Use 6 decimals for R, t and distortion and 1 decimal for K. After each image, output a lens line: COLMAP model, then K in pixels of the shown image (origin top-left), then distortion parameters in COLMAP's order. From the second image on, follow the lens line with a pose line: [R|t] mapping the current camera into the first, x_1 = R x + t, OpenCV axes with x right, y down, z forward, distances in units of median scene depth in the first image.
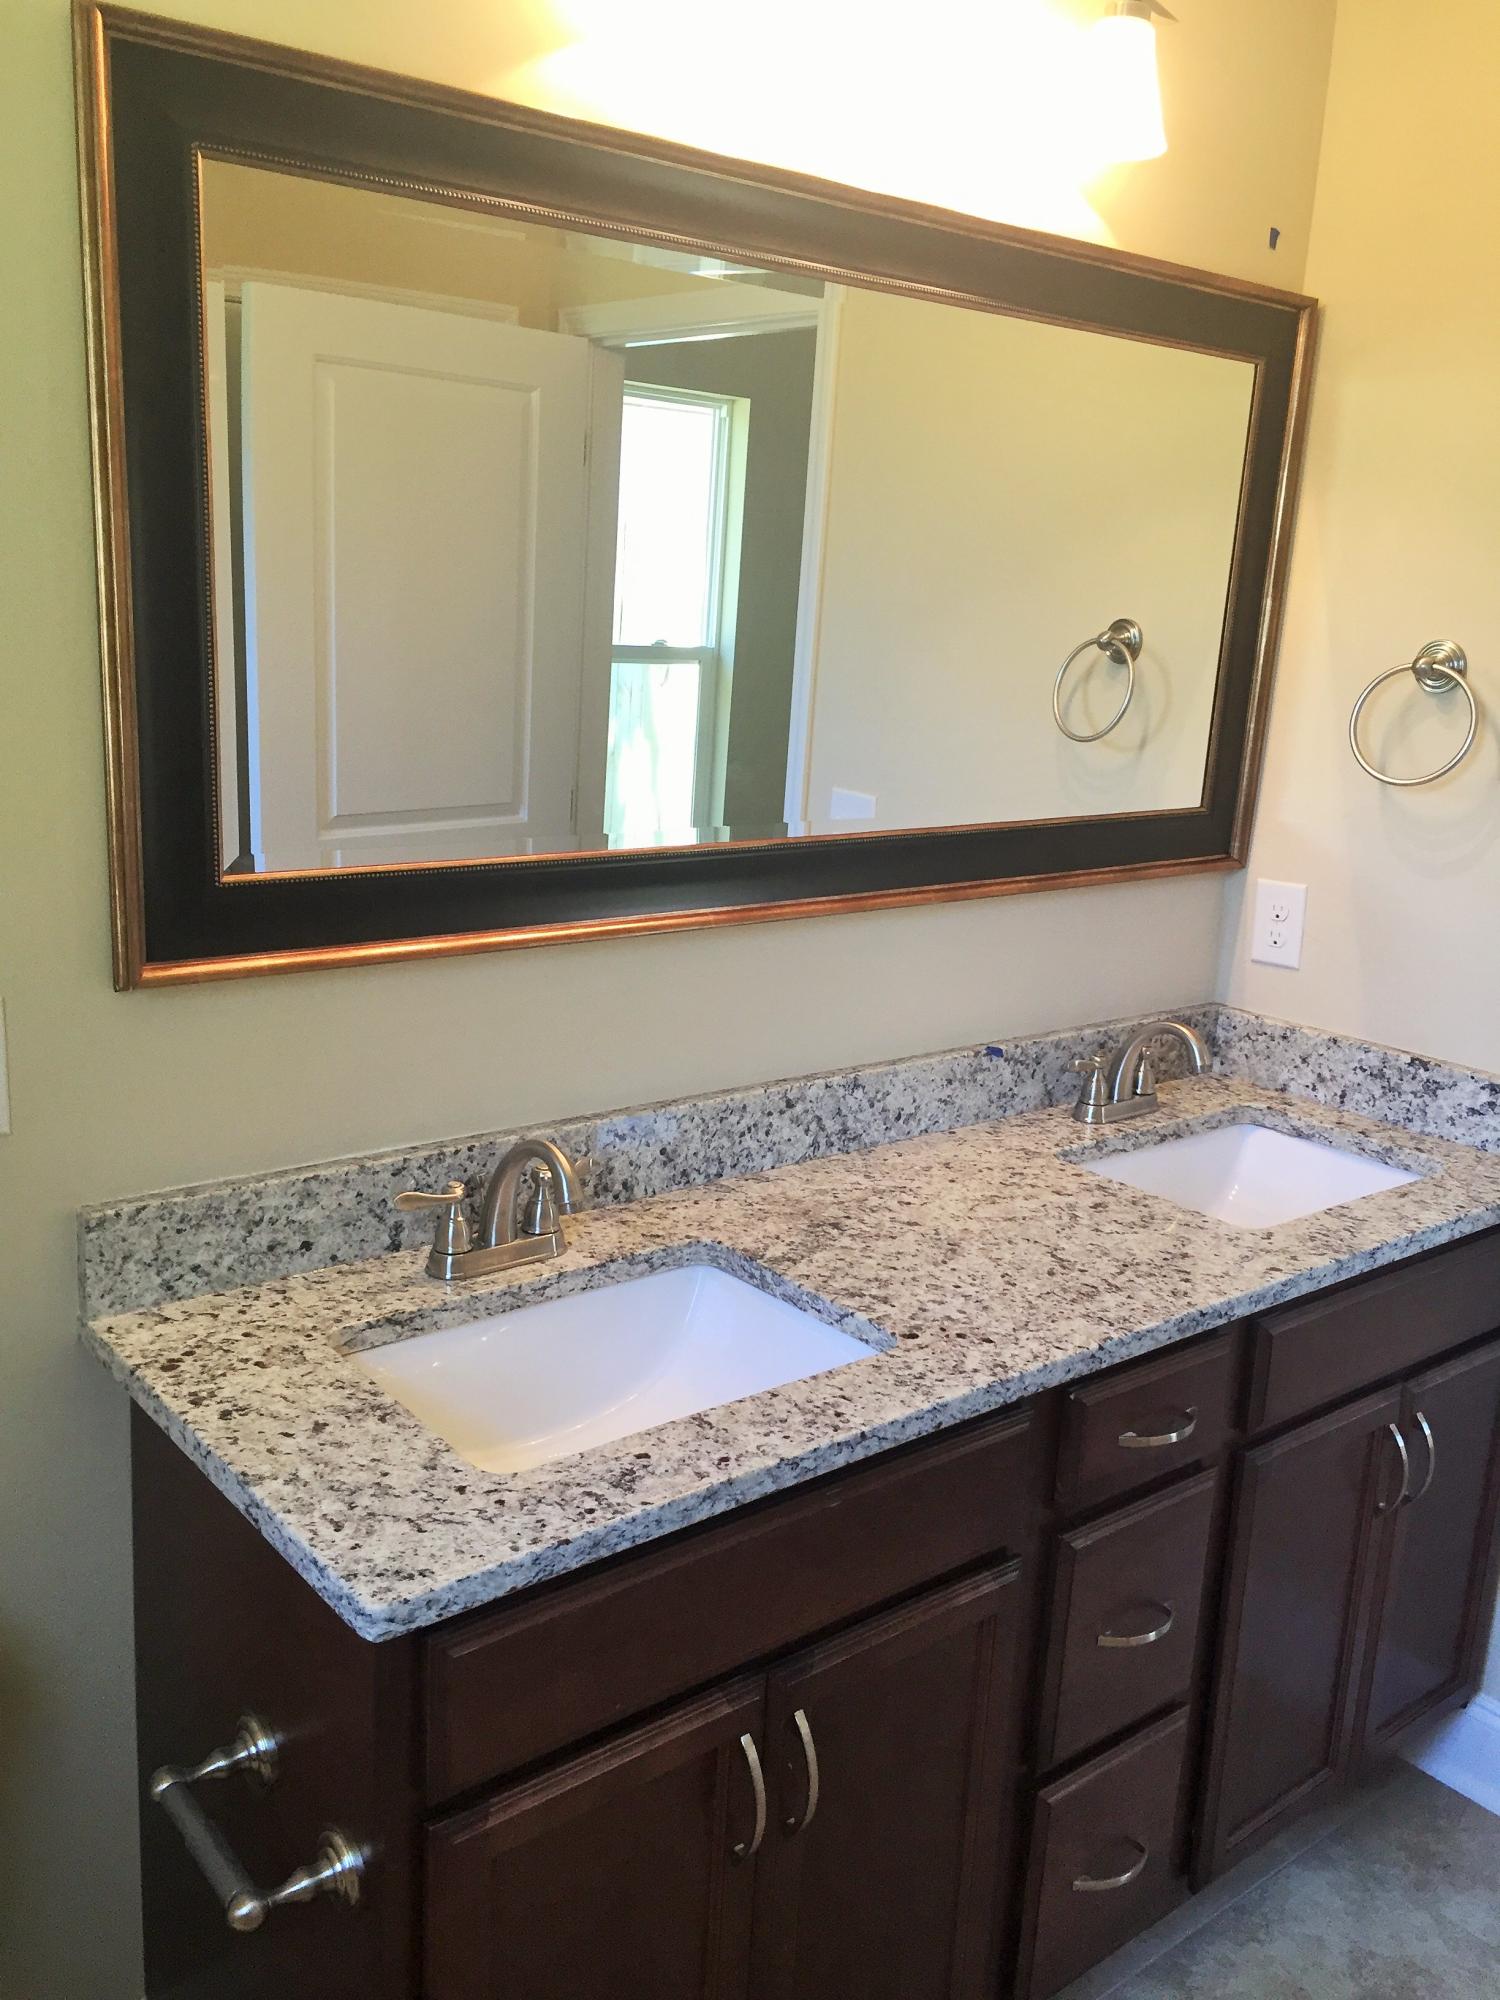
lens RADIAL K [[1710.7, 0, 751.2], [0, 1710.7, 1005.2], [0, 0, 1]] dist [0.043456, 0.001350]
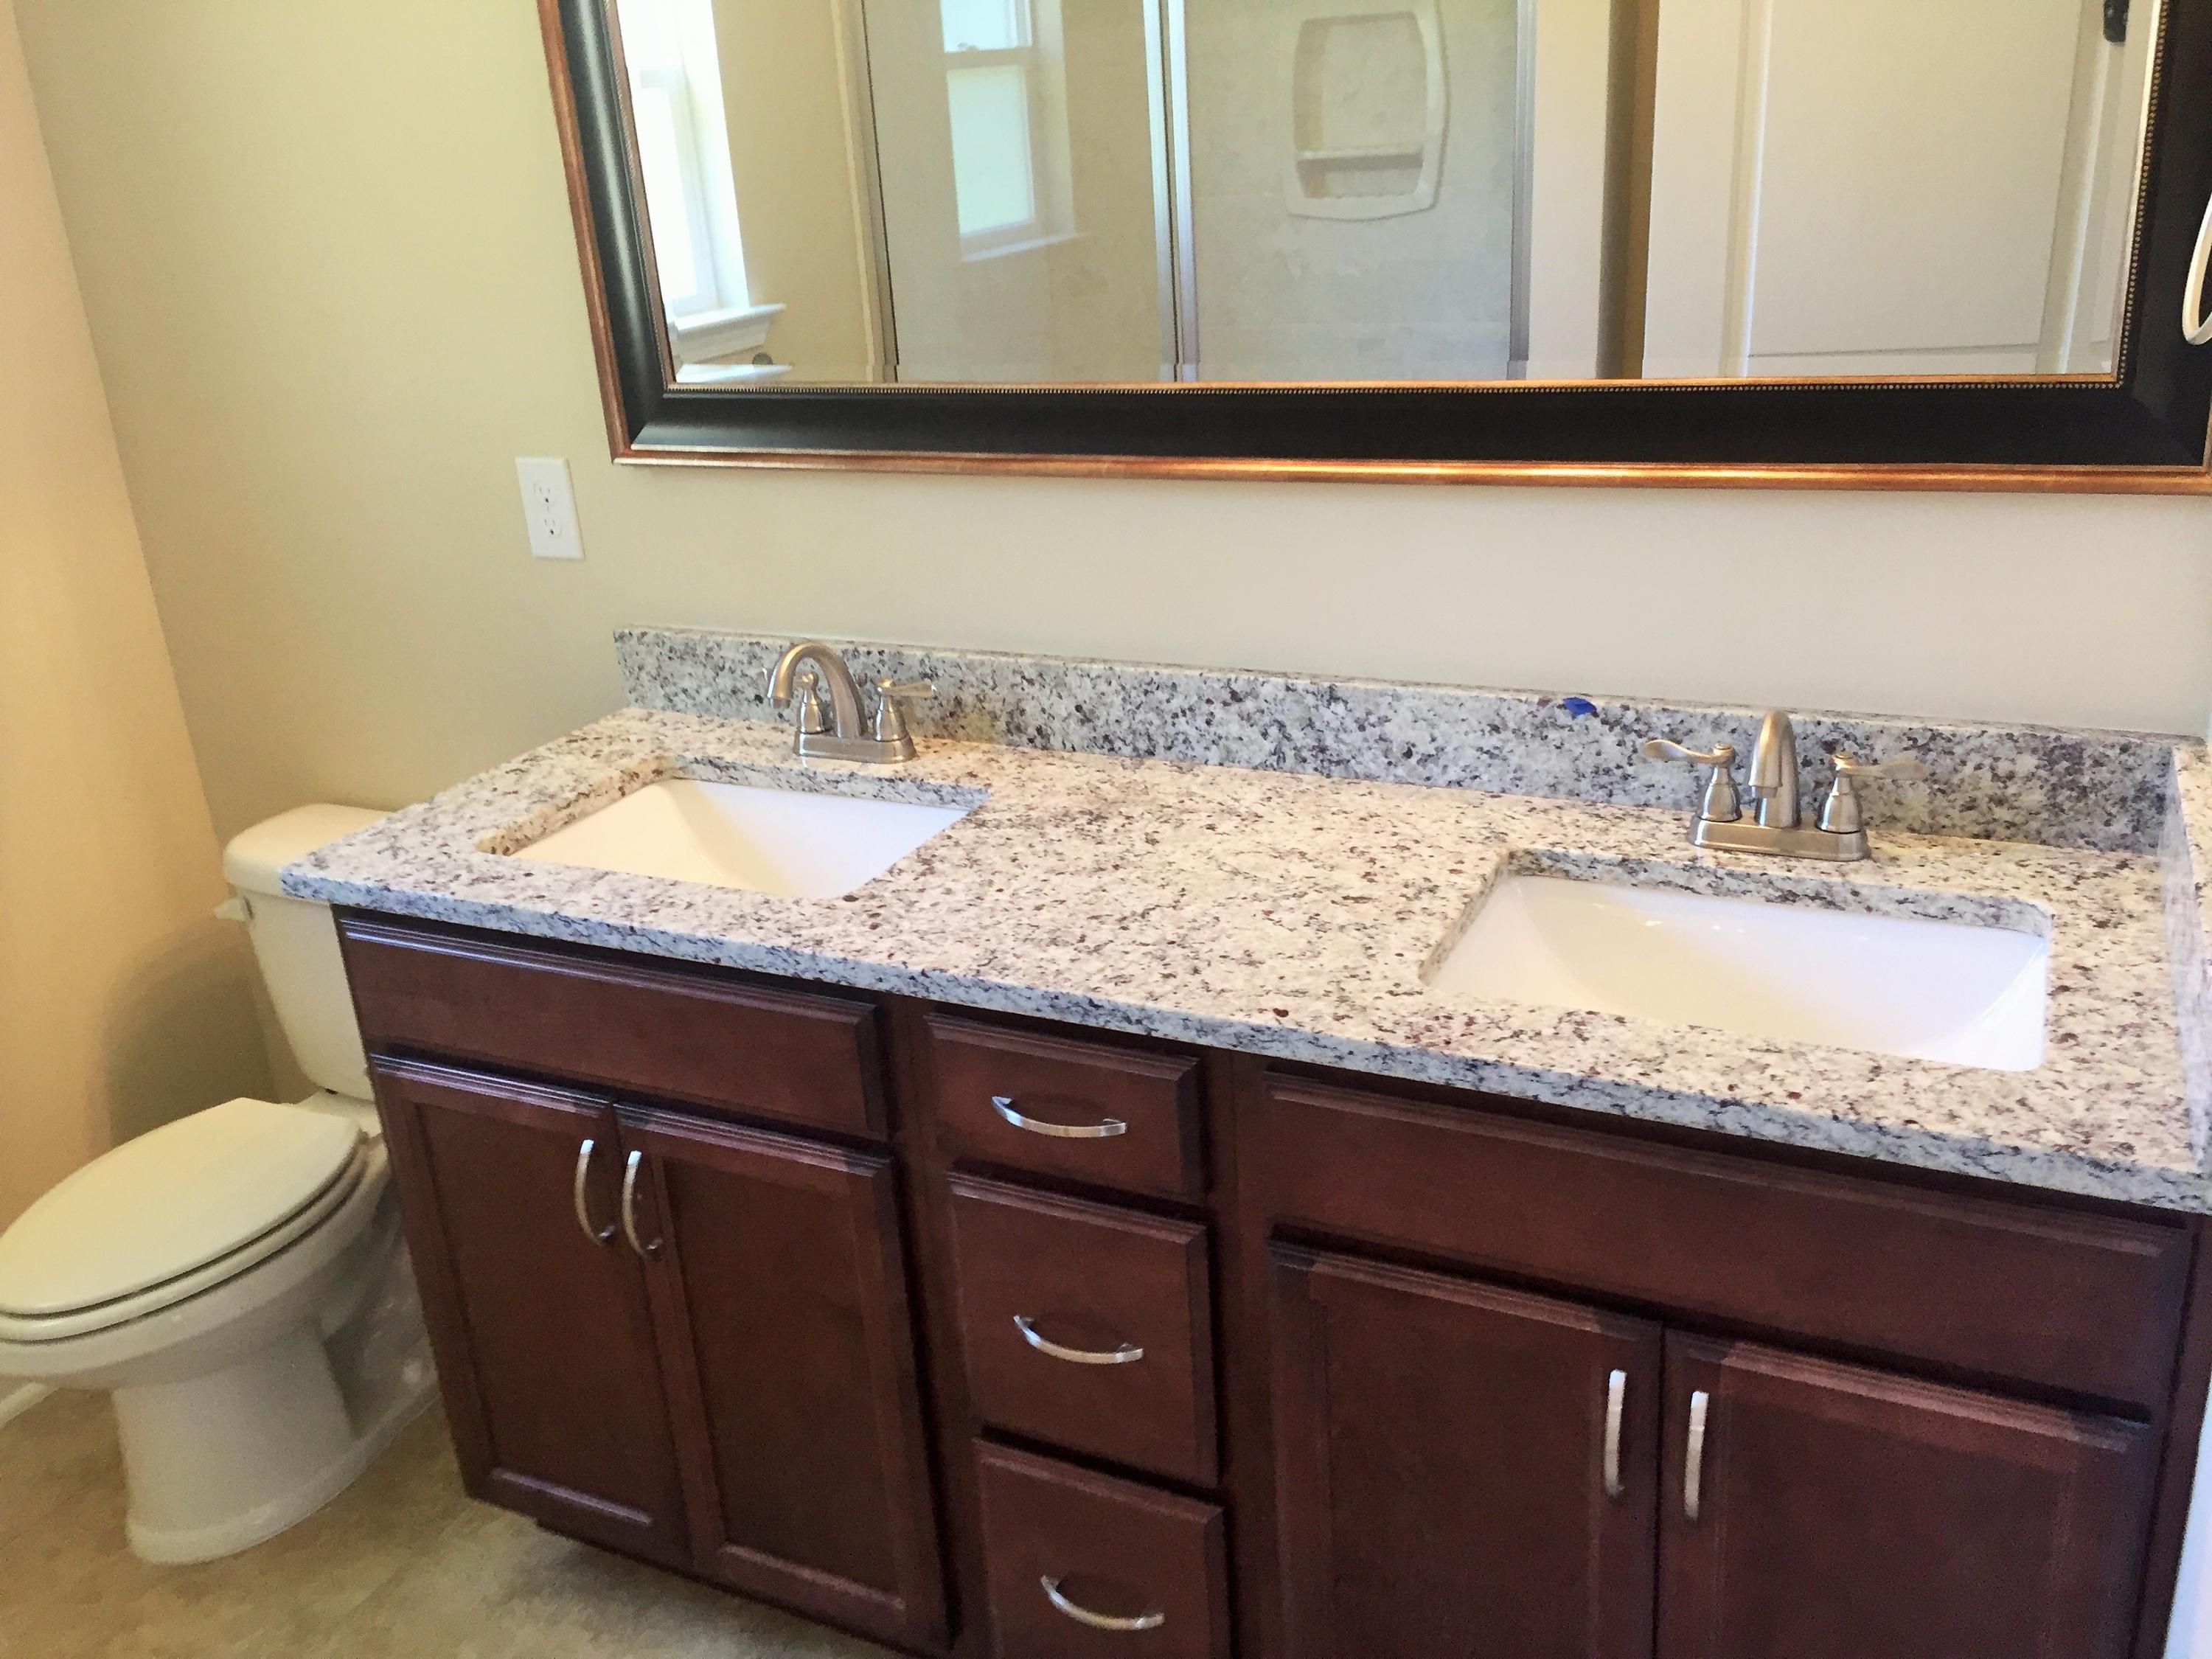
lens RADIAL K [[1892.0, 0, 1107.5], [0, 1892.0, 821.3], [0, 0, 1]] dist [0.043456, 0.001350]
pose [[0.419923, 0.246651, -0.873400, 0.901593], [-0.133924, 0.968666, 0.209165, -0.077896], [0.897624, 0.029136, 0.439798, 0.548416]]
